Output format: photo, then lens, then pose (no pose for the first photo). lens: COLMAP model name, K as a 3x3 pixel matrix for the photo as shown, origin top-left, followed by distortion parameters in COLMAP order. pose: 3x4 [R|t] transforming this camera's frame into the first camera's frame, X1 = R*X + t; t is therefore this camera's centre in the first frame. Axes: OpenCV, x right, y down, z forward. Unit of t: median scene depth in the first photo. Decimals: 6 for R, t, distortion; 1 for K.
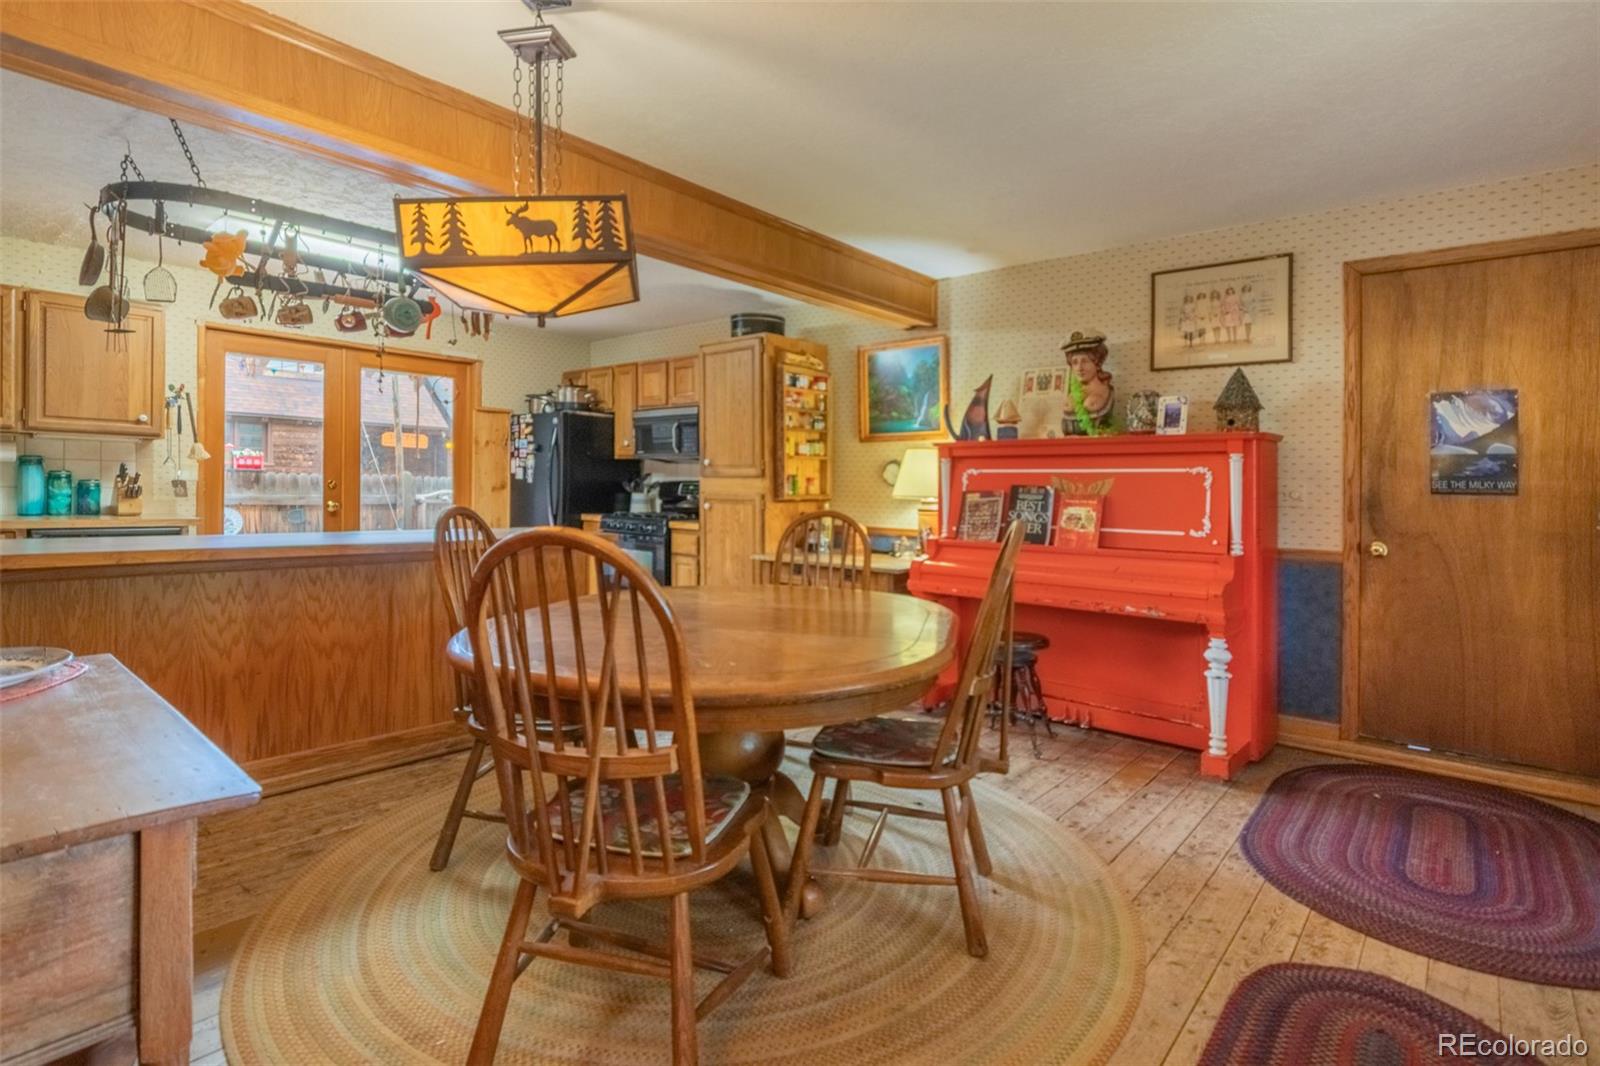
lens RADIAL K [[789.7, 0, 799.0], [0, 789.7, 470.9], [0, 0, 1]] dist [-0.001126, -0.000801]
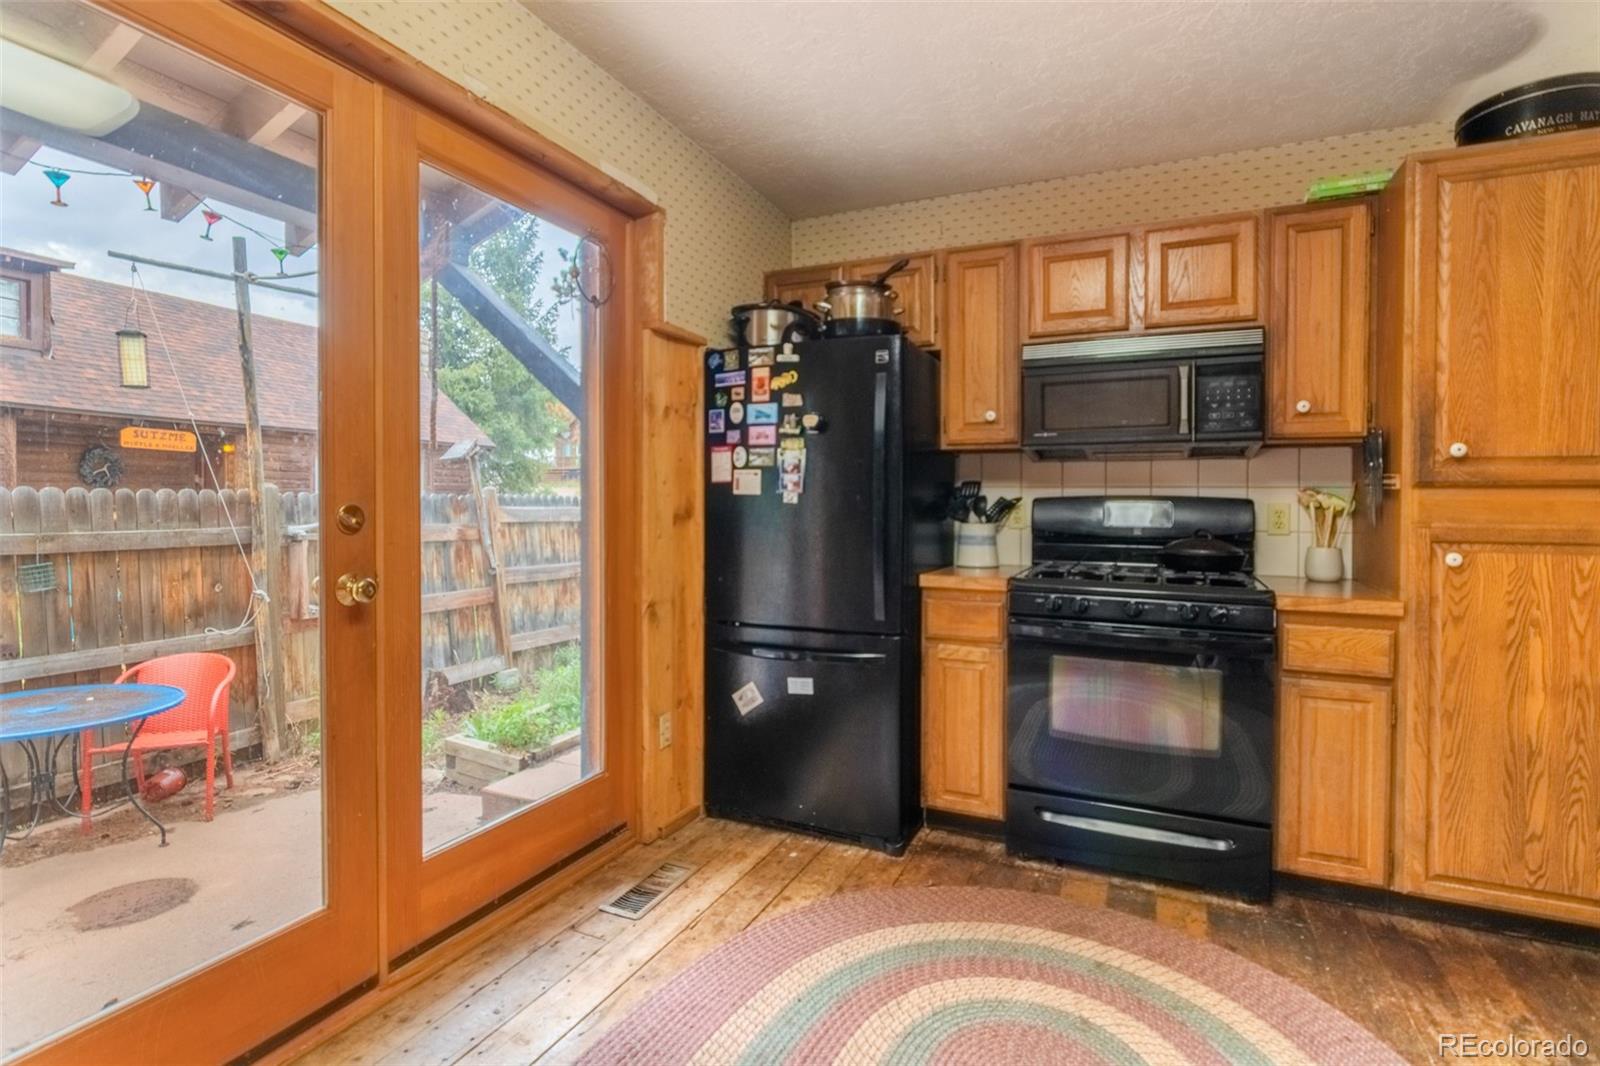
lens RADIAL K [[779.1, 0, 802.6], [0, 779.1, 500.3], [0, 0, 1]] dist [0.000131, -0.000140]
pose [[0.960262, -0.010410, 0.278906, -0.445169], [0.004206, 0.999730, 0.022834, 0.003272], [-0.279068, -0.020753, 0.960047, 0.581925]]
